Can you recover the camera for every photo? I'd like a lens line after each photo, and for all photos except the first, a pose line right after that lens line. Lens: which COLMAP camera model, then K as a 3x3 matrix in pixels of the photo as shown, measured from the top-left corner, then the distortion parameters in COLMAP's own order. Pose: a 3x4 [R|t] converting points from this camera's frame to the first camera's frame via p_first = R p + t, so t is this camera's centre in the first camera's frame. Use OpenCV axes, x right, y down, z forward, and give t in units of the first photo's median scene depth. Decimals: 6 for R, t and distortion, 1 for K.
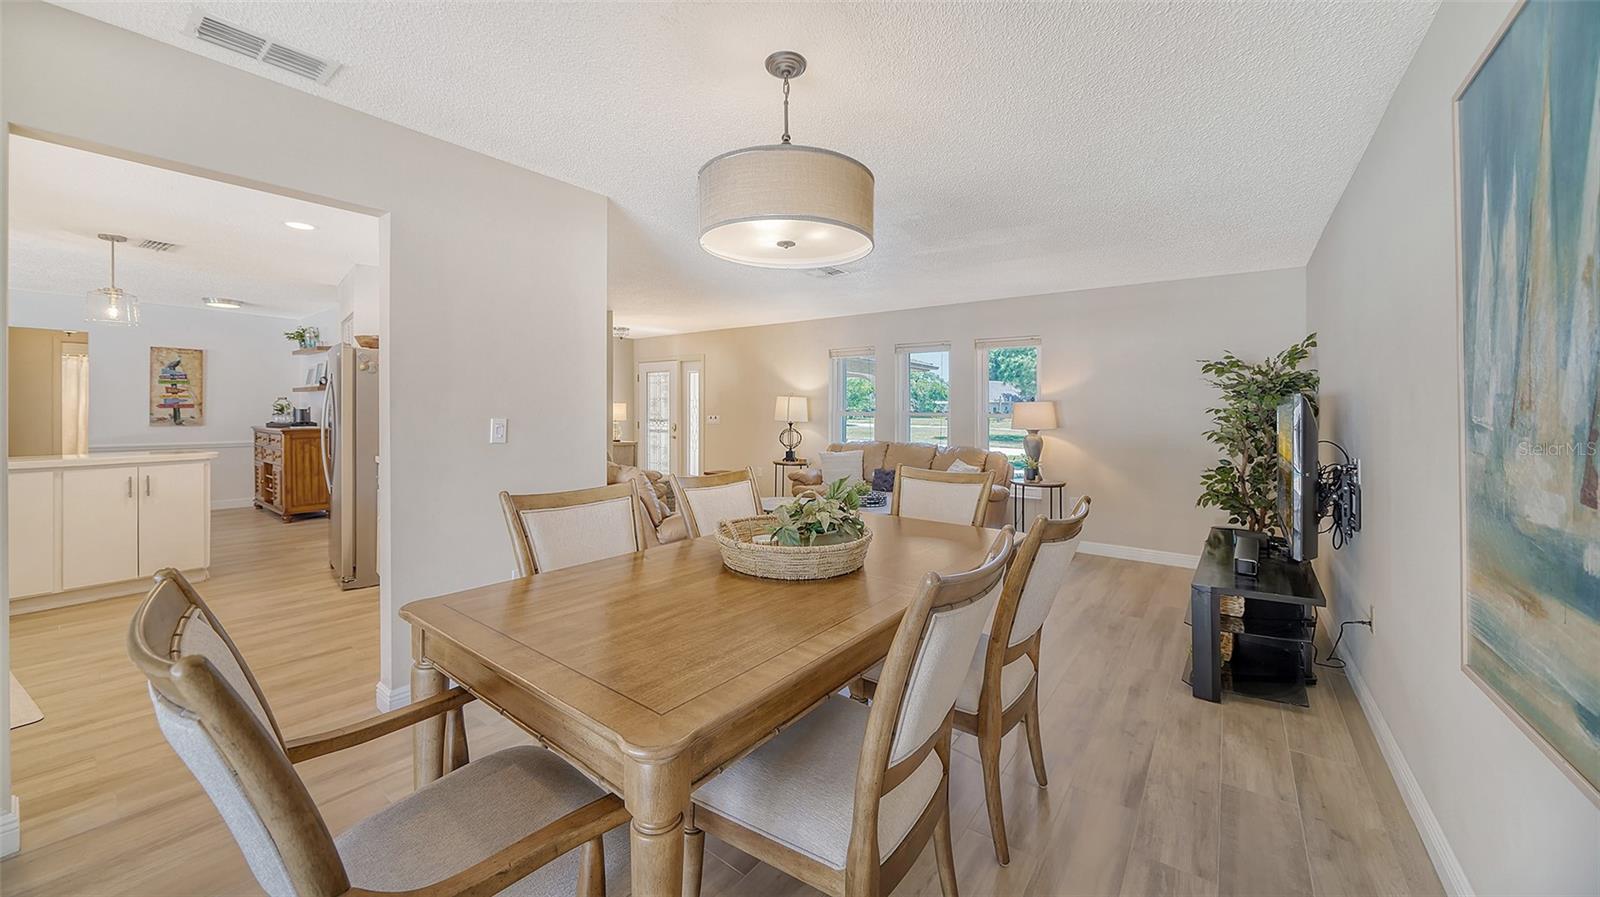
lens RADIAL K [[572.0, 0, 760.0], [0, 572.0, 386.8], [0, 0, 1]] dist [-0.000187, -0.000026]
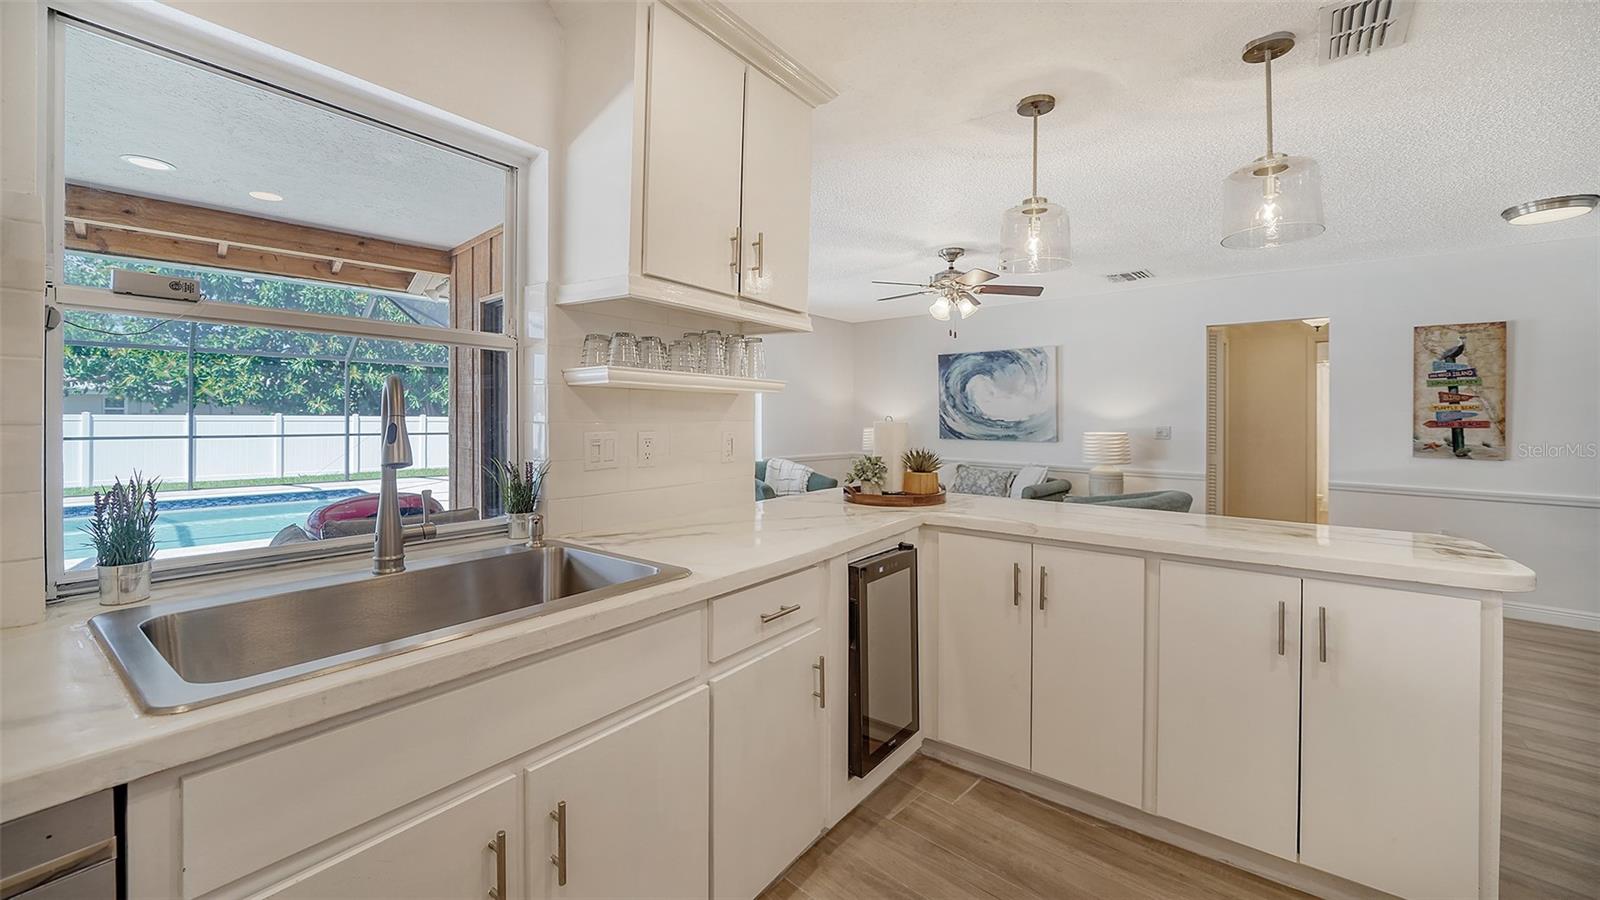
lens RADIAL K [[630.6, 0, 784.2], [0, 630.6, 440.2], [0, 0, 1]] dist [-0.017212, 0.003541]
pose [[-0.072091, 0.029166, -0.996972, -0.346465], [0.029338, 0.999202, 0.027110, 0.012612], [0.996967, -0.027294, -0.072889, 0.368495]]
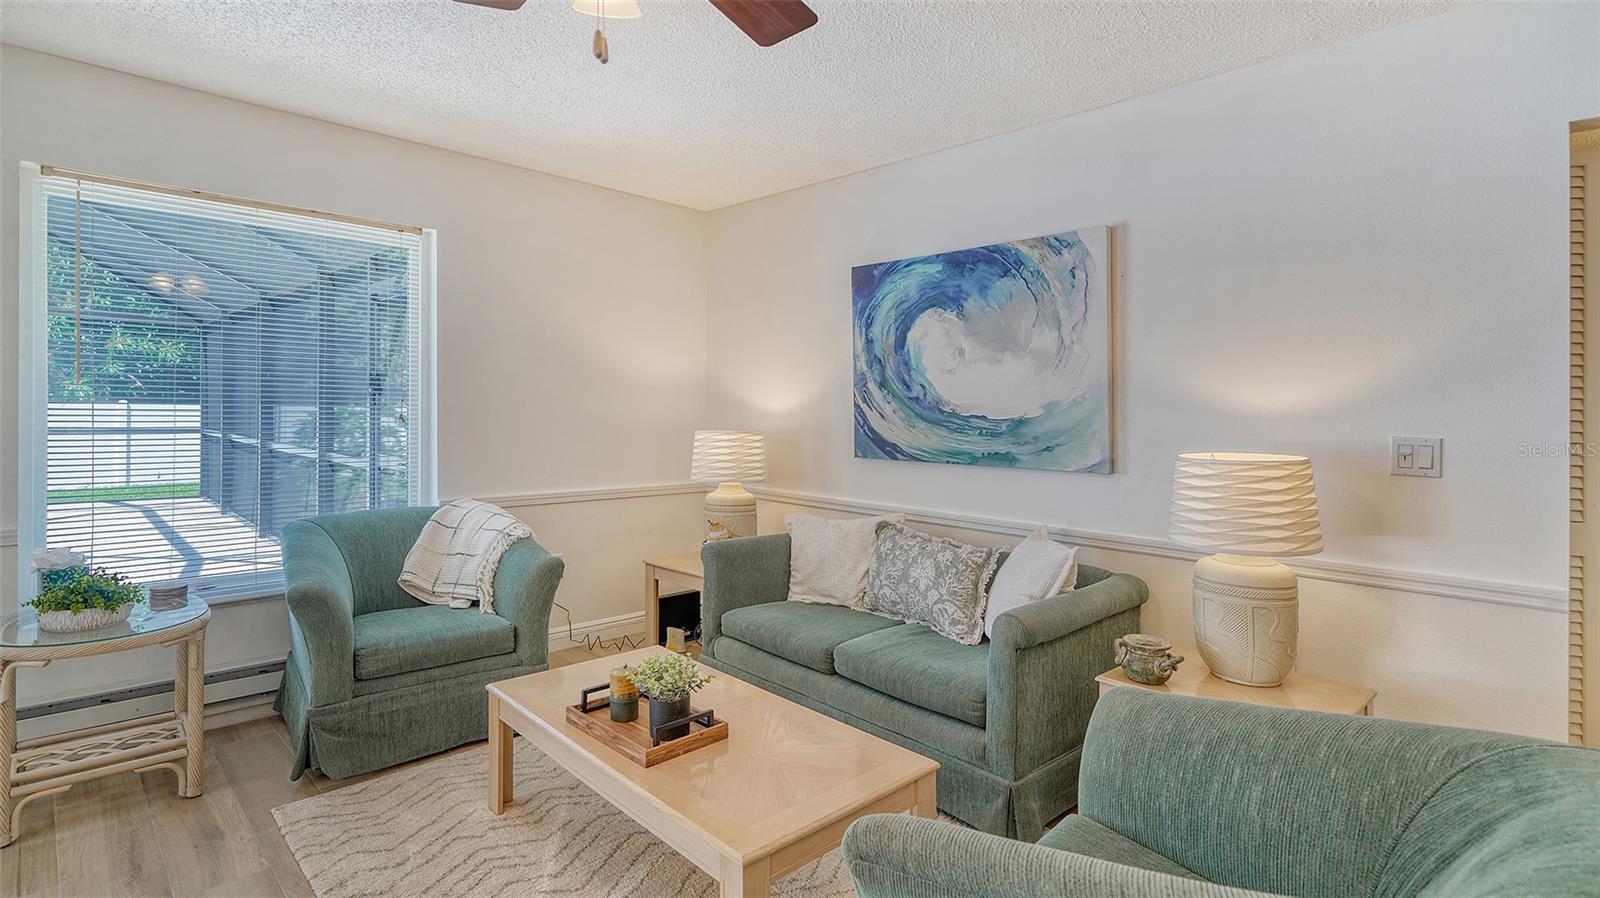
lens RADIAL K [[786.0, 0, 801.4], [0, 786.0, 425.2], [0, 0, 1]] dist [0.000605, 0.000003]
pose [[-0.106001, 0.008022, -0.994334, -0.826975], [0.020243, 0.999778, 0.005908, 0.018252], [0.994160, -0.019502, -0.106139, 0.570389]]
